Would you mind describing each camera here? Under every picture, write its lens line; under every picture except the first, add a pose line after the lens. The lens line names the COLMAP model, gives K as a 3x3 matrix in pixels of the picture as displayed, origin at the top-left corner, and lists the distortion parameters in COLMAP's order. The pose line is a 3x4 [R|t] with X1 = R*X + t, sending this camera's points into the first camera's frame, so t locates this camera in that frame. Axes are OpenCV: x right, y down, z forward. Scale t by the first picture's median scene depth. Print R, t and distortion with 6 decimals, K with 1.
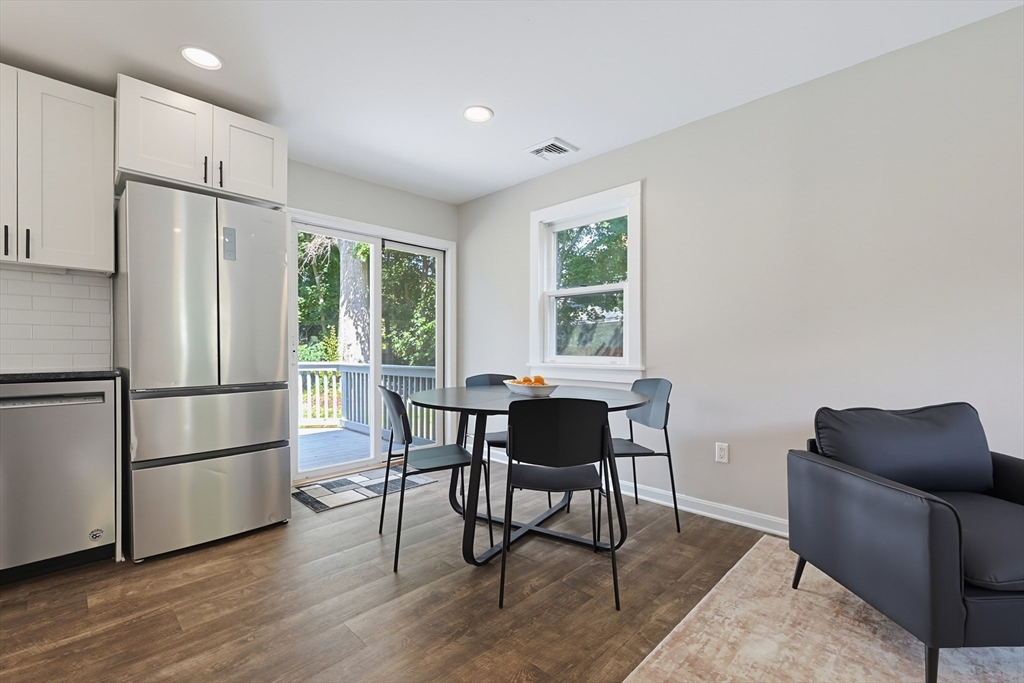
lens RADIAL K [[441.2, 0, 511.6], [0, 441.2, 343.5], [0, 0, 1]] dist [-0.000184, -0.000940]
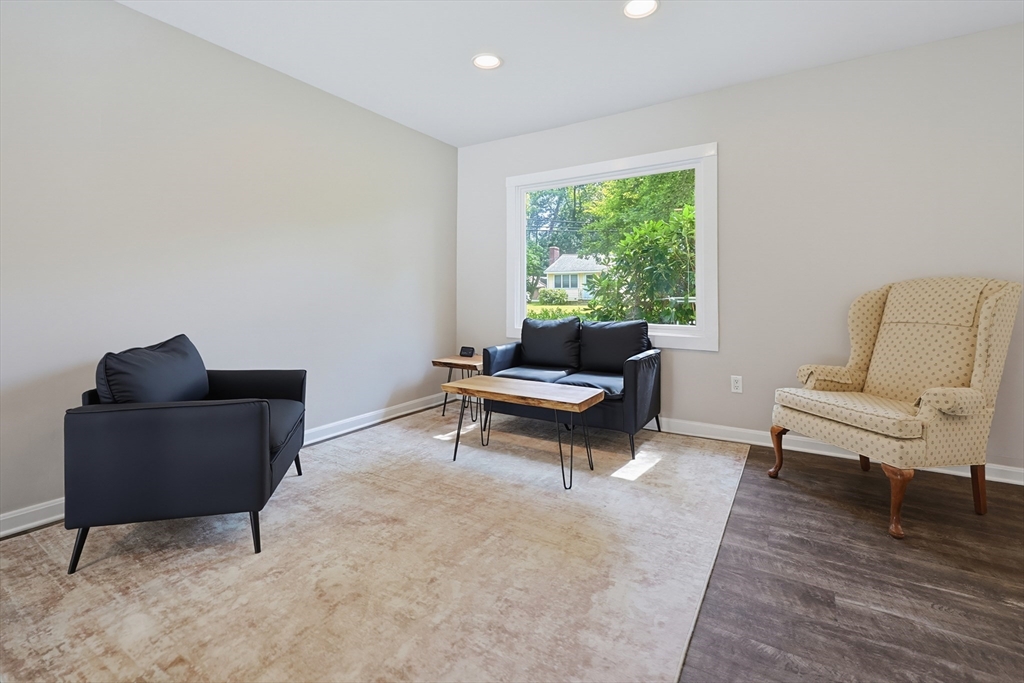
lens RADIAL K [[441.2, 0, 510.5], [0, 441.2, 346.5], [0, 0, 1]] dist [-0.000184, -0.000940]
pose [[-0.233518, -0.101209, 0.967071, -0.373416], [-0.016582, 0.994838, 0.100111, 0.035391], [-0.972211, 0.007342, -0.233991, 0.451020]]
